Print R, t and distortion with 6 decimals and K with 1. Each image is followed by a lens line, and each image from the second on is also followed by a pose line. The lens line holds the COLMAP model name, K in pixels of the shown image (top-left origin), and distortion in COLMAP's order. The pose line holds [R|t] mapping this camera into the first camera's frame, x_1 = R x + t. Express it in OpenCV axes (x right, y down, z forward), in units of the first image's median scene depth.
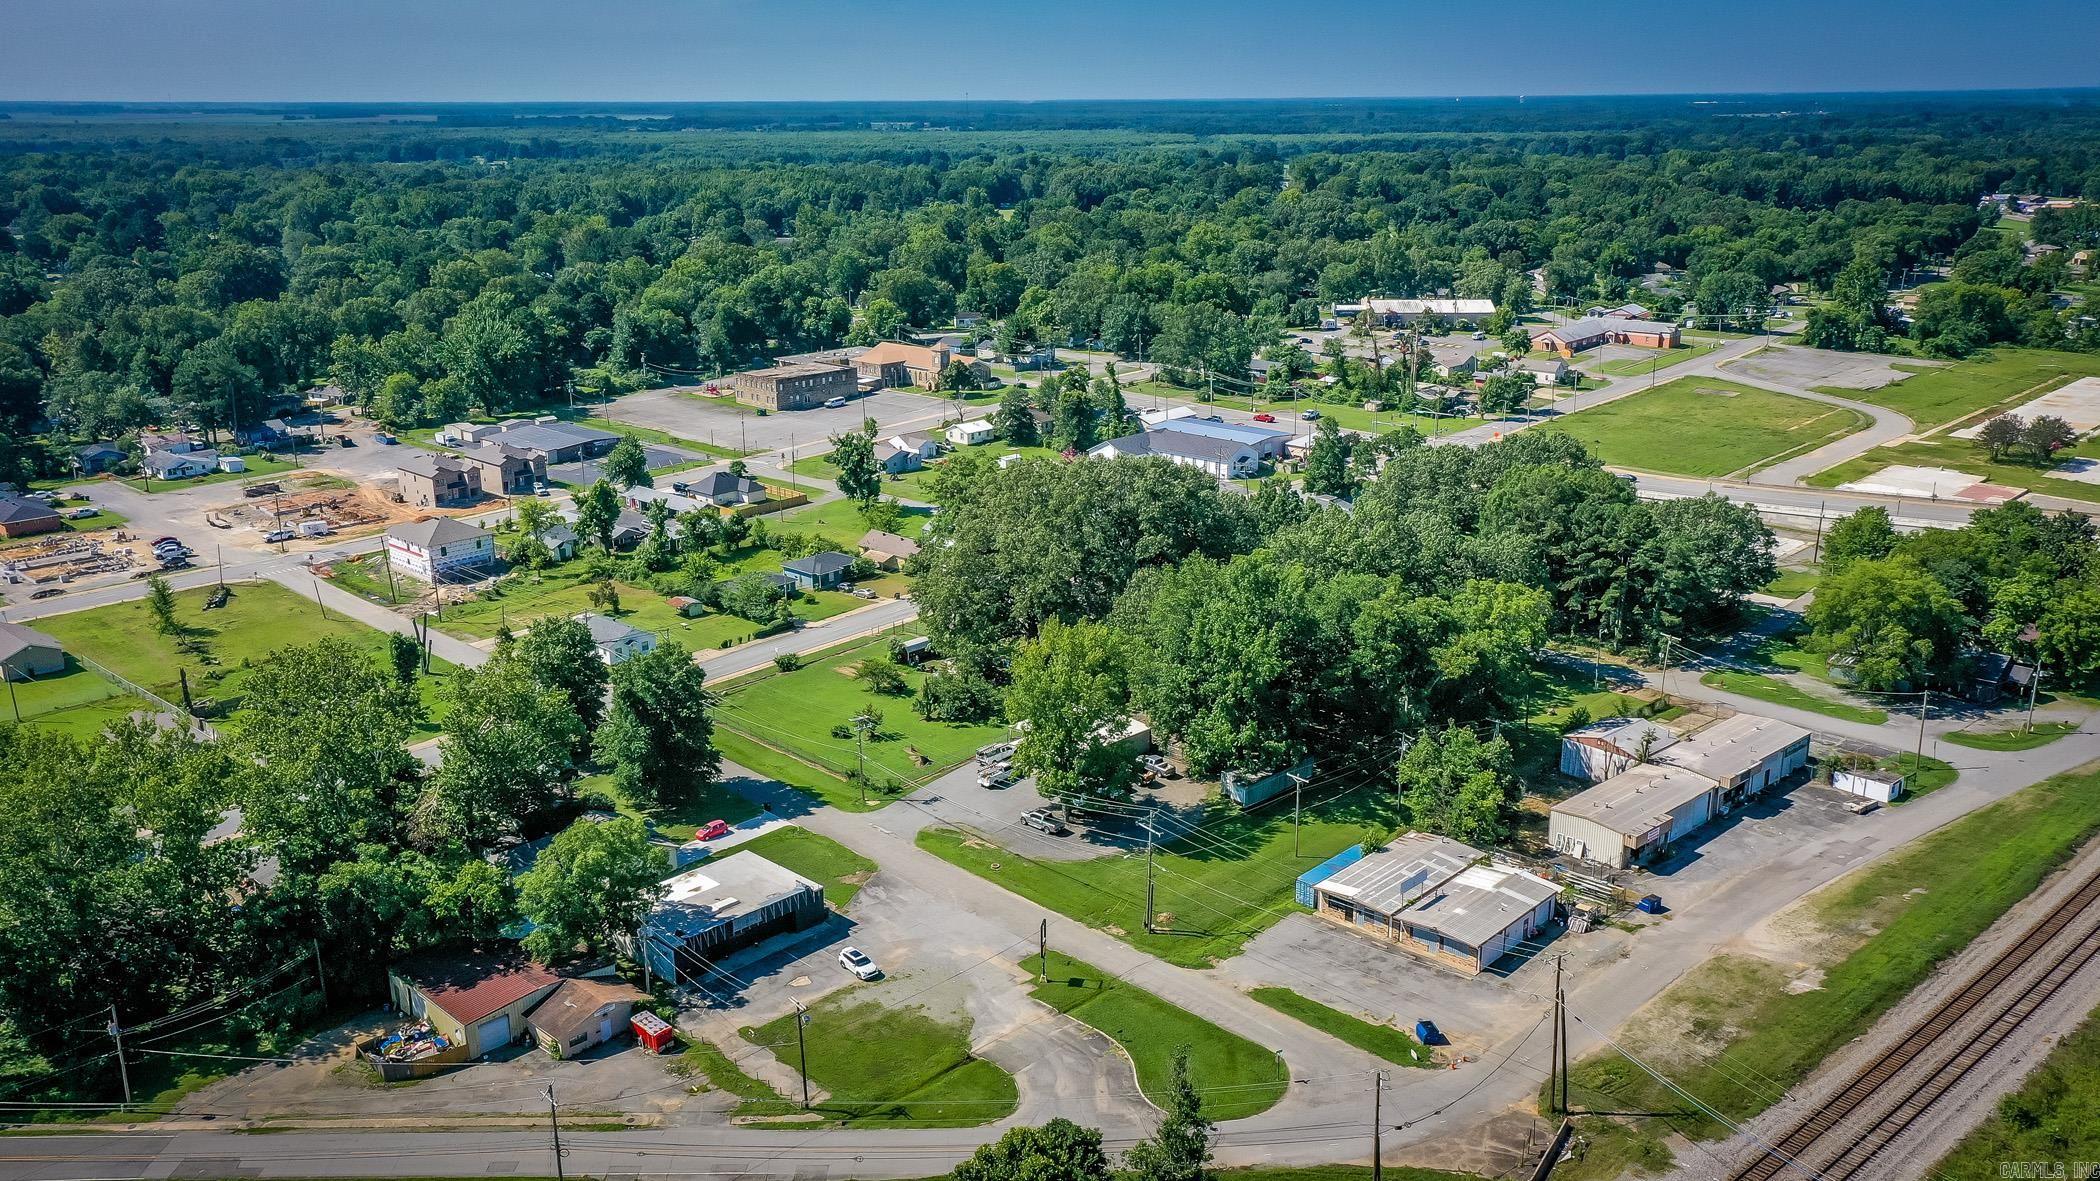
lens RADIAL K [[1670.6, 0, 1055.5], [0, 1670.6, 587.1], [0, 0, 1]] dist [0.028141, 0.002355]
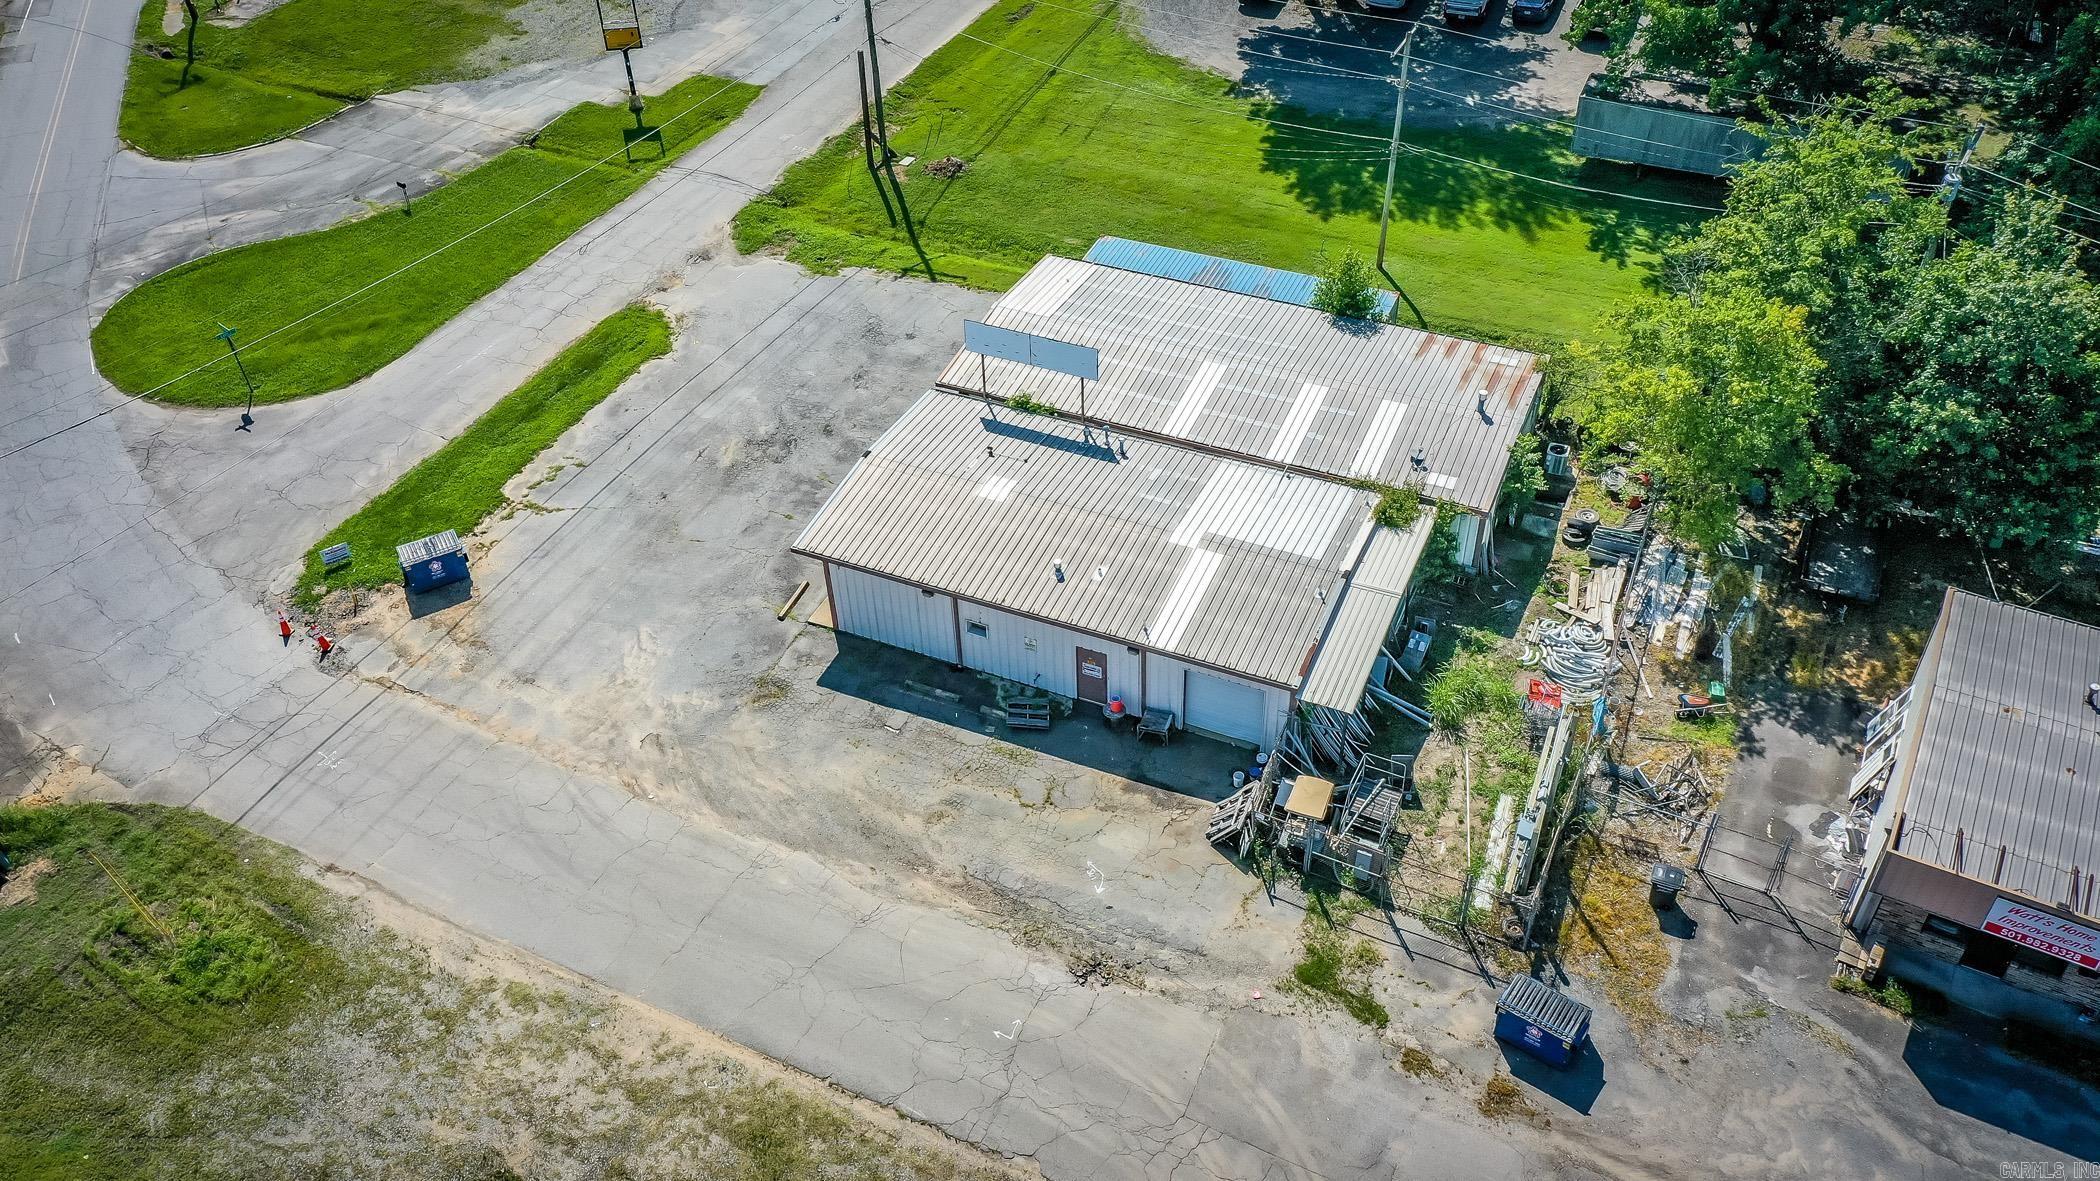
lens RADIAL K [[1670.6, 0, 1055.5], [0, 1670.6, 587.1], [0, 0, 1]] dist [0.028141, 0.002355]
pose [[0.332901, 0.619432, -0.710971, 0.450125], [-0.241463, 0.784836, 0.570726, 0.024489], [0.911522, -0.018322, 0.410843, 0.825425]]
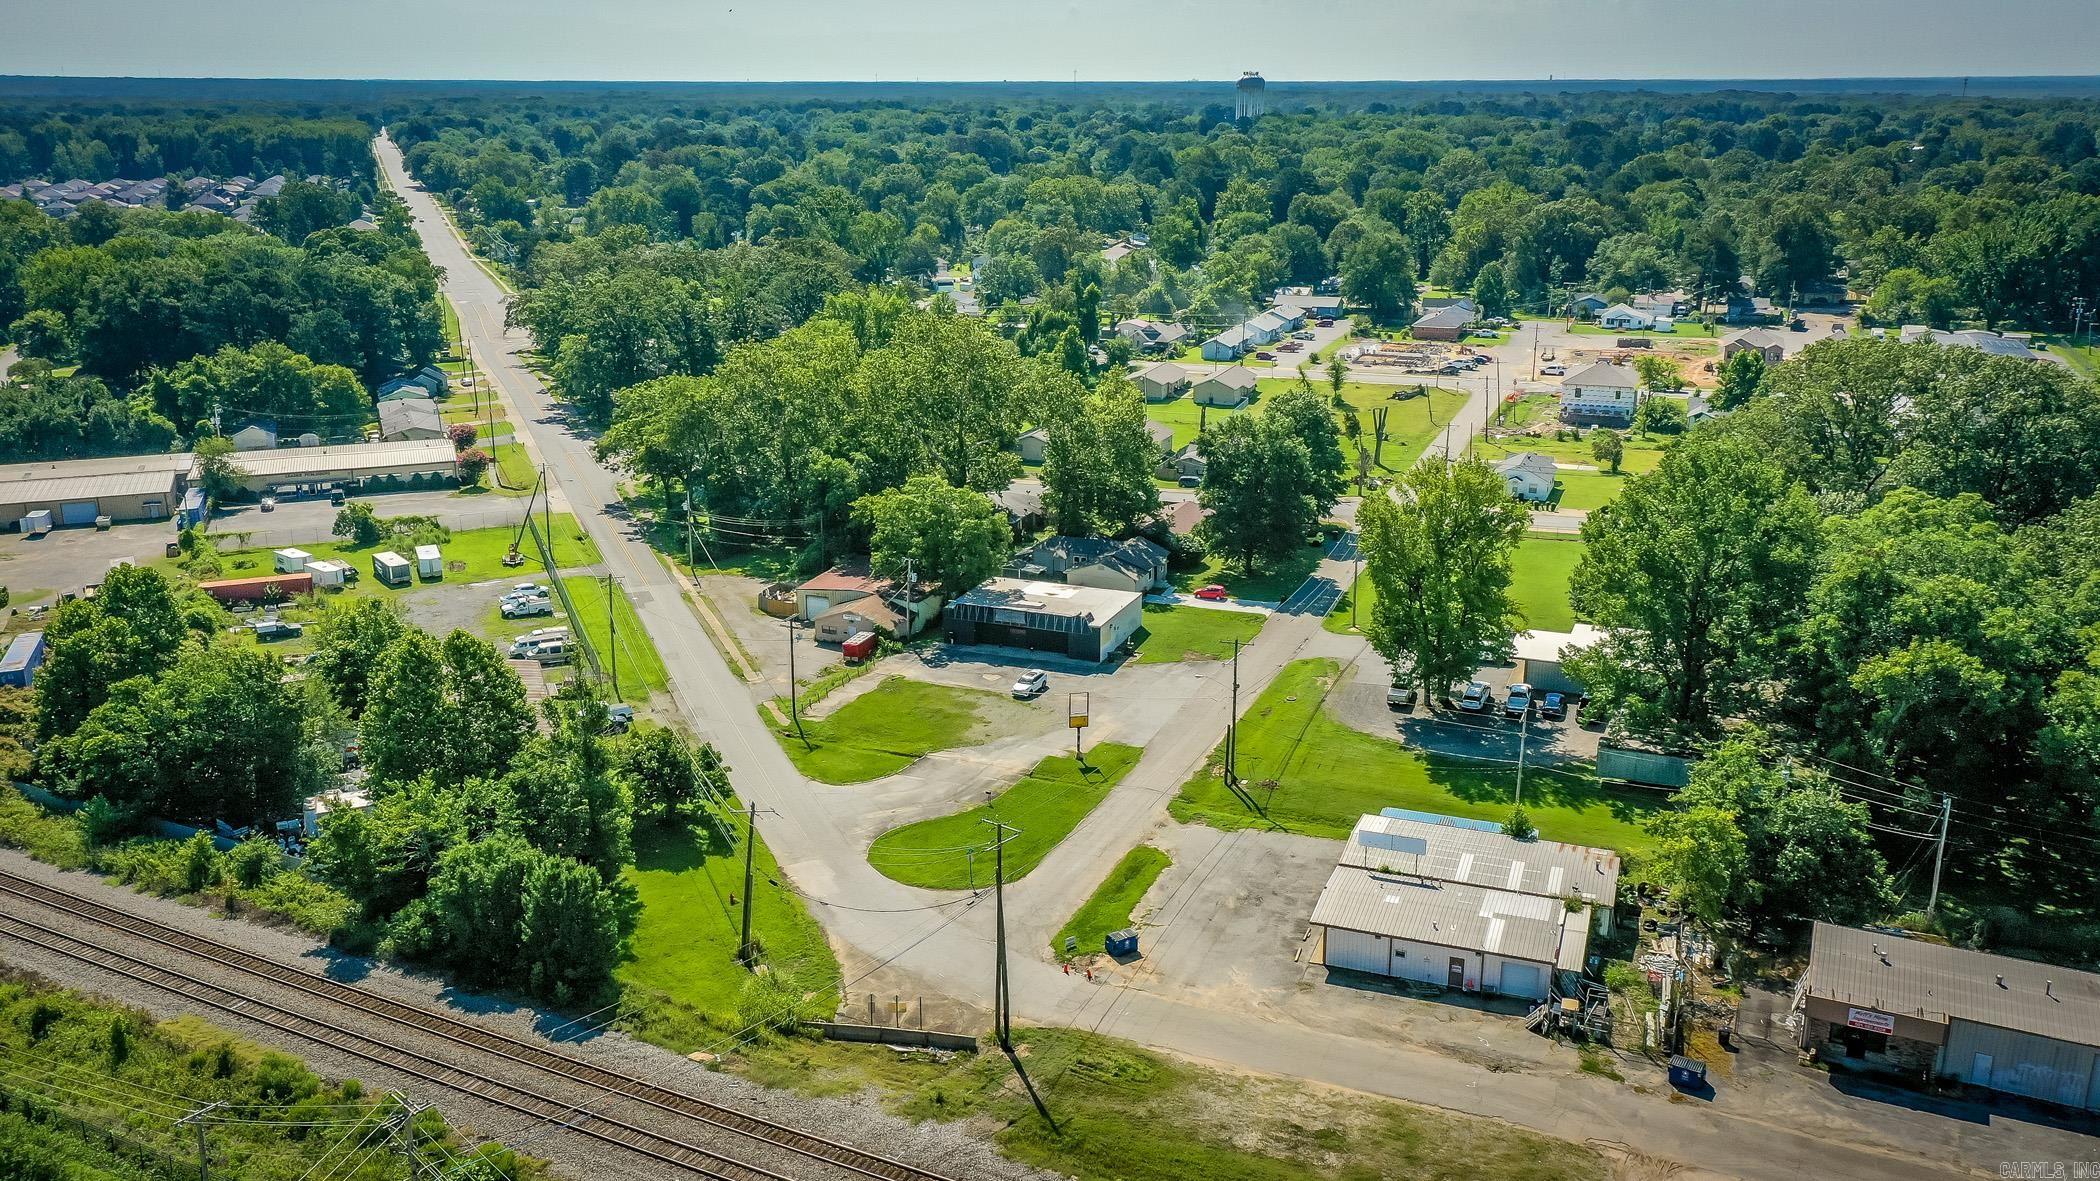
lens RADIAL K [[1684.1, 0, 1050.0], [0, 1684.1, 590.5], [0, 0, 1]] dist [0.001283, 0.001365]
pose [[0.382687, 0.271901, -0.882961, 0.721005], [-0.257560, 0.949220, 0.180675, -0.016320], [0.887251, 0.158274, 0.433285, 0.516706]]
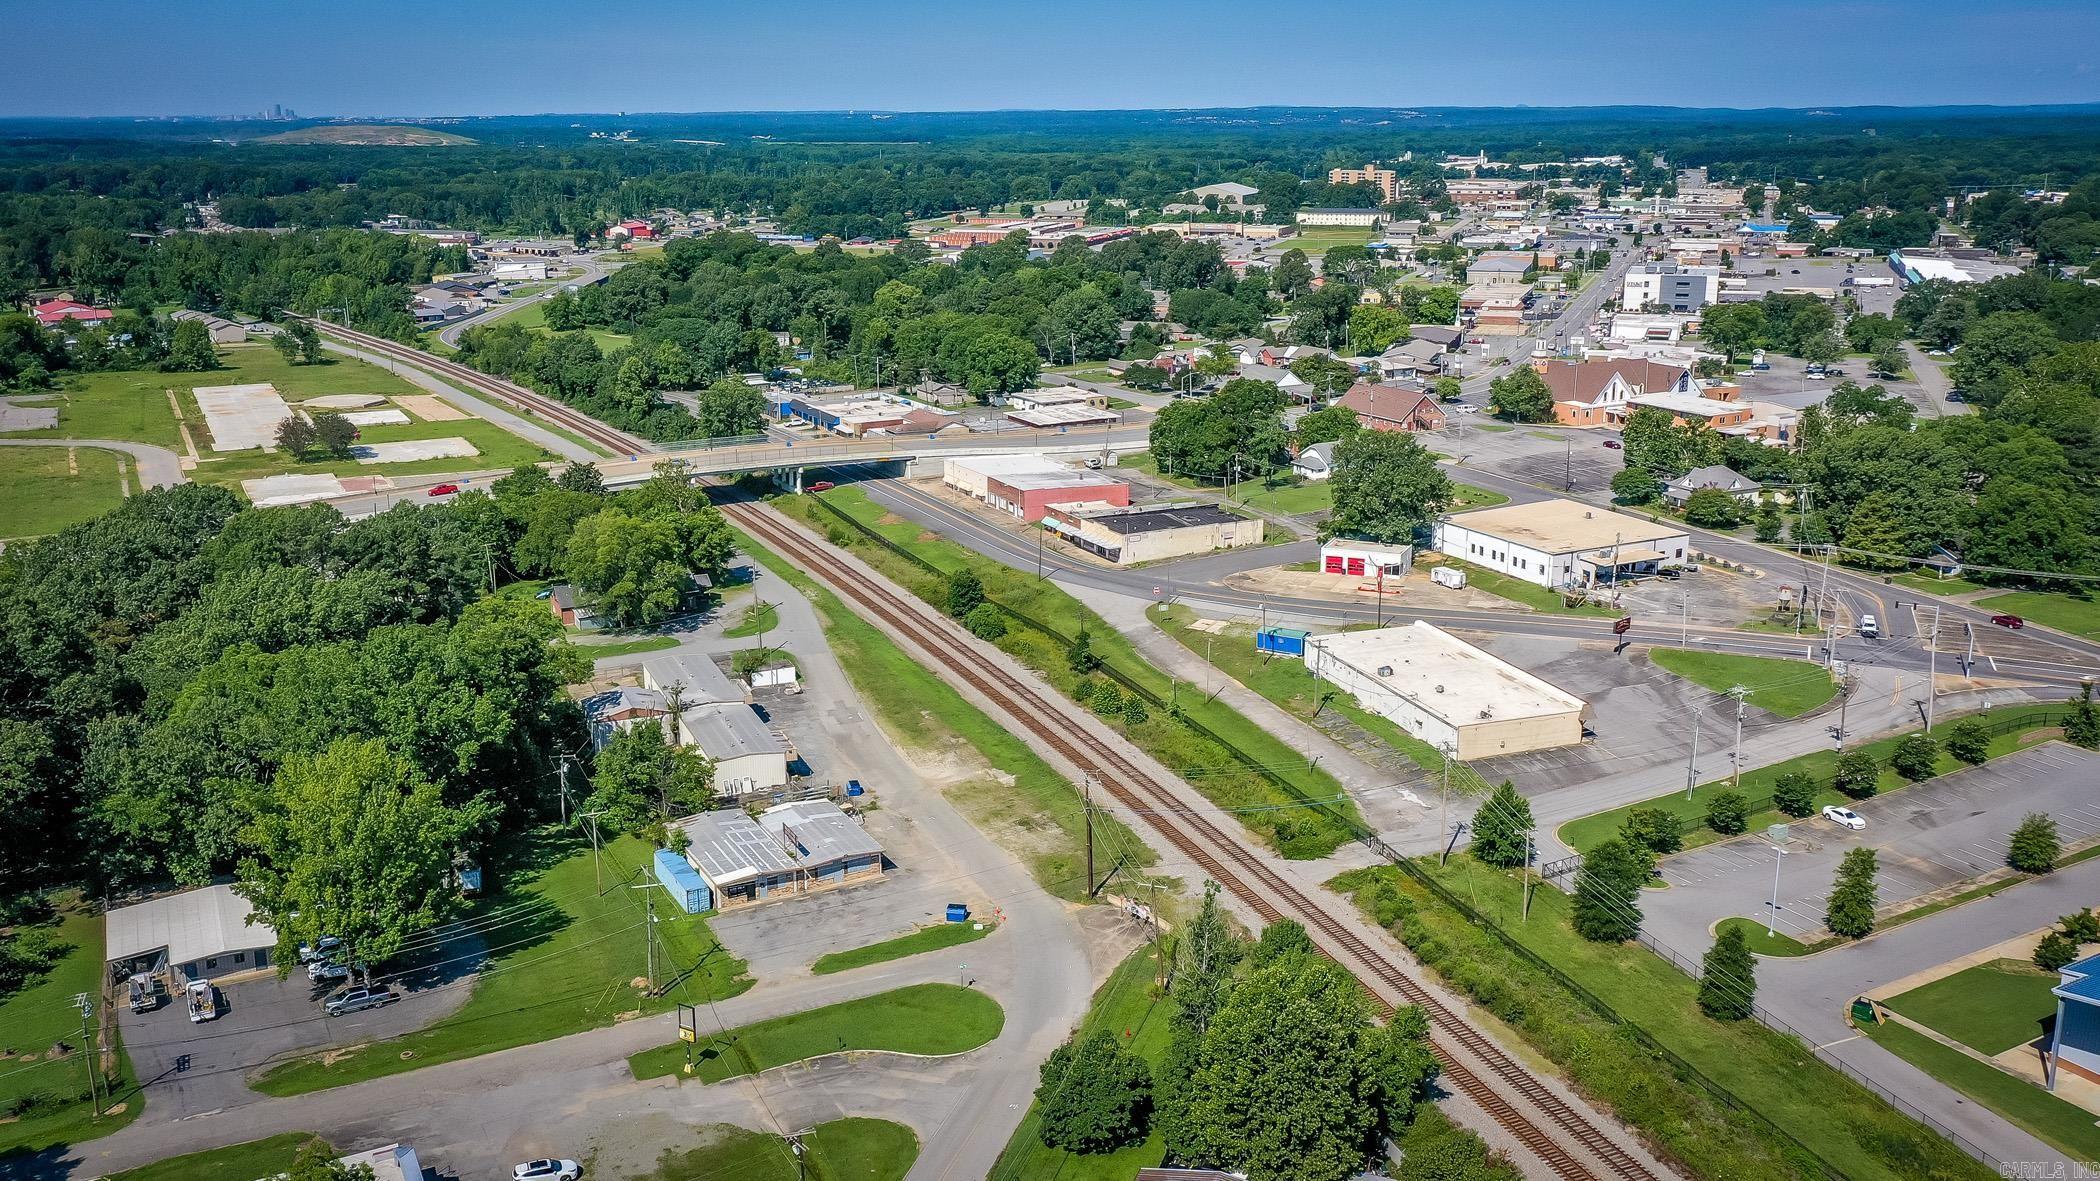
lens RADIAL K [[1762.7, 0, 1050.0], [0, 1762.7, 590.5], [0, 0, 1]] dist [0.029153, 0.003123]
pose [[0.309951, -0.236319, 0.920915, -0.695756], [0.262739, 0.952186, 0.155914, -0.098501], [-0.913728, 0.193635, 0.357221, 0.395622]]
